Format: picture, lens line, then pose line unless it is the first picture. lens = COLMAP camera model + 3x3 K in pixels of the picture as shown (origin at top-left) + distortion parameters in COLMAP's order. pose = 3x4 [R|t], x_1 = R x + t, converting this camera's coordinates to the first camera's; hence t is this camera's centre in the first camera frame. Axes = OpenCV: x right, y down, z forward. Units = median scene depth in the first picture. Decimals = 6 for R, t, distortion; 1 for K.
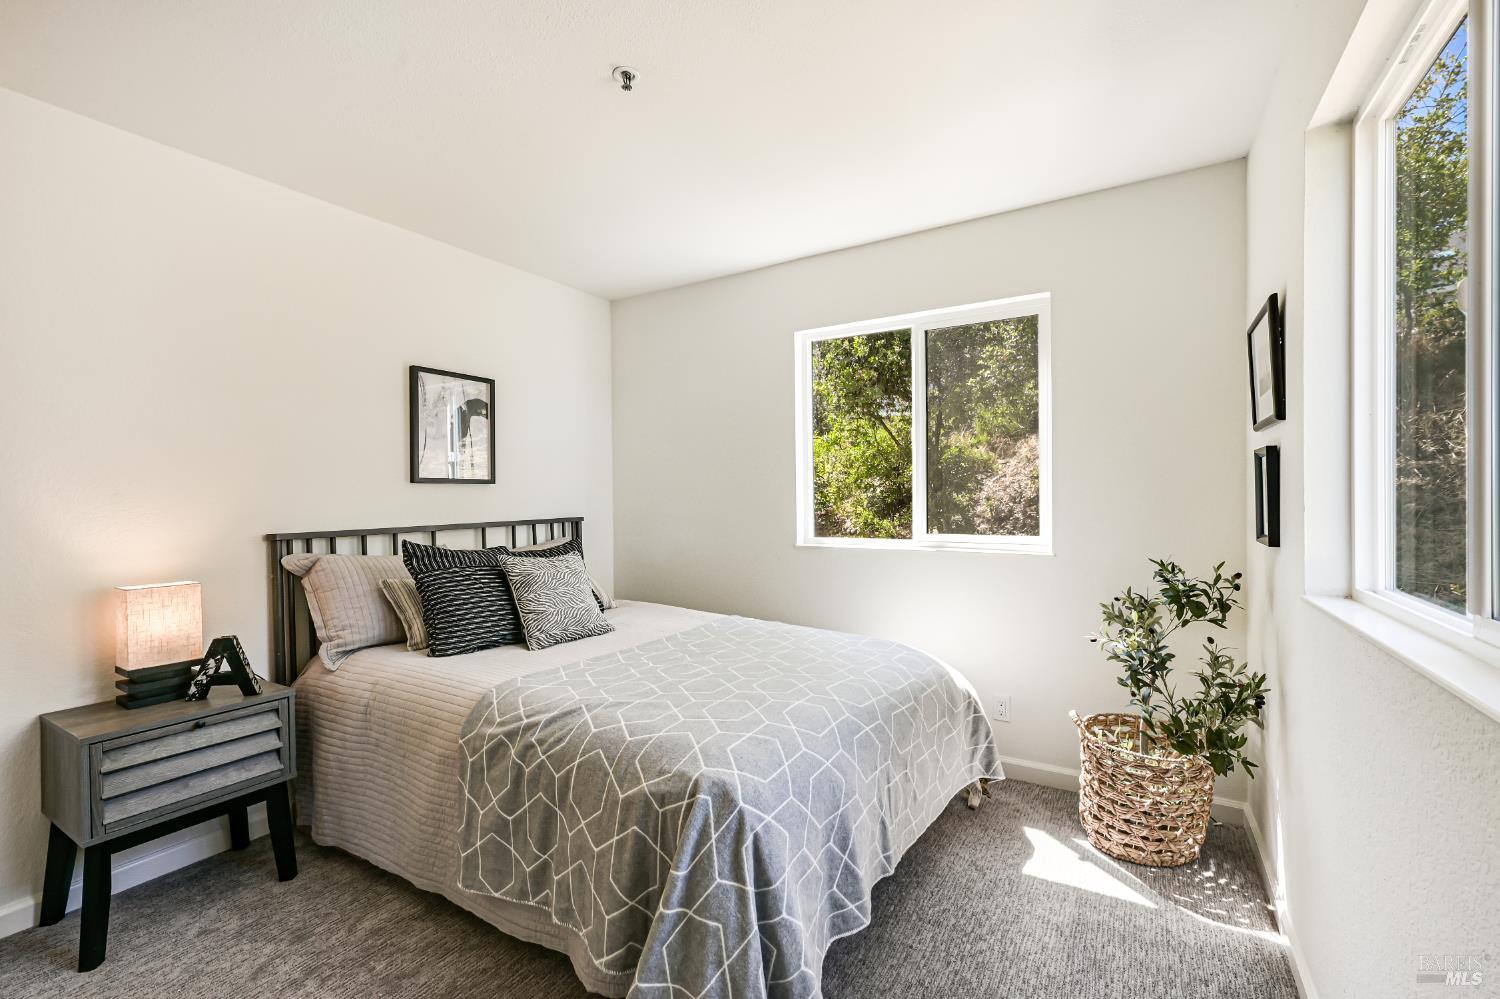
lens RADIAL K [[659.3, 0, 742.4], [0, 659.3, 498.2], [0, 0, 1]] dist [0.000787, -0.001148]
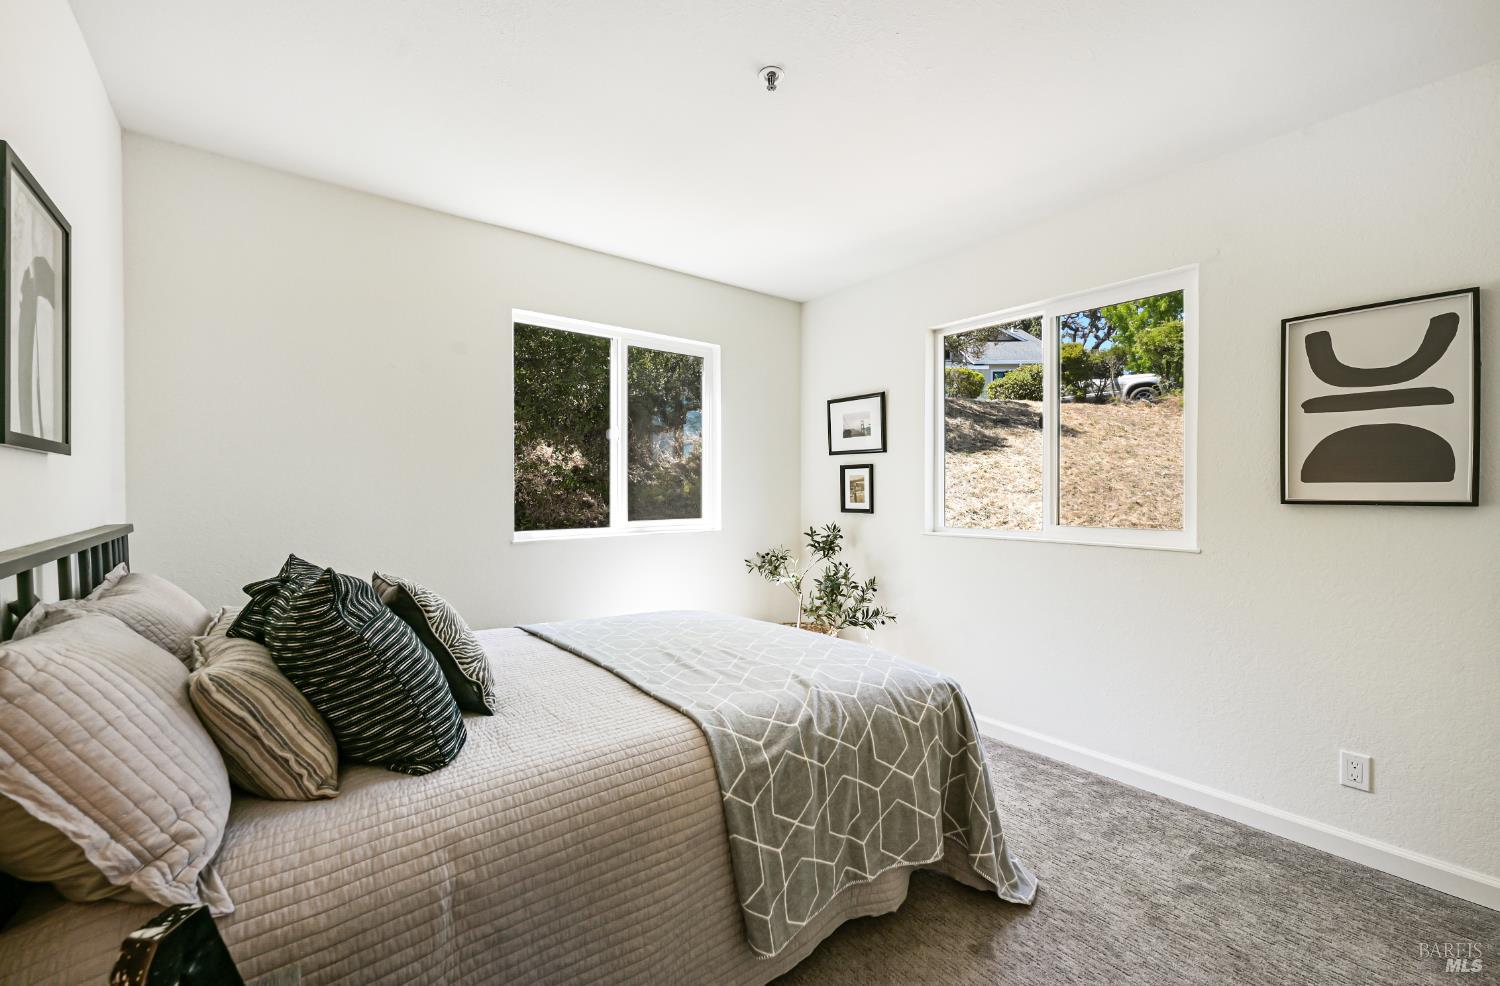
lens RADIAL K [[611.2, 0, 746.8], [0, 611.2, 493.8], [0, 0, 1]] dist [-0.000034, -0.000021]
pose [[0.325121, -0.002010, 0.945670, -0.692868], [0.002454, 0.999996, 0.001281, 0.007152], [-0.945669, 0.001904, 0.325124, 0.467065]]
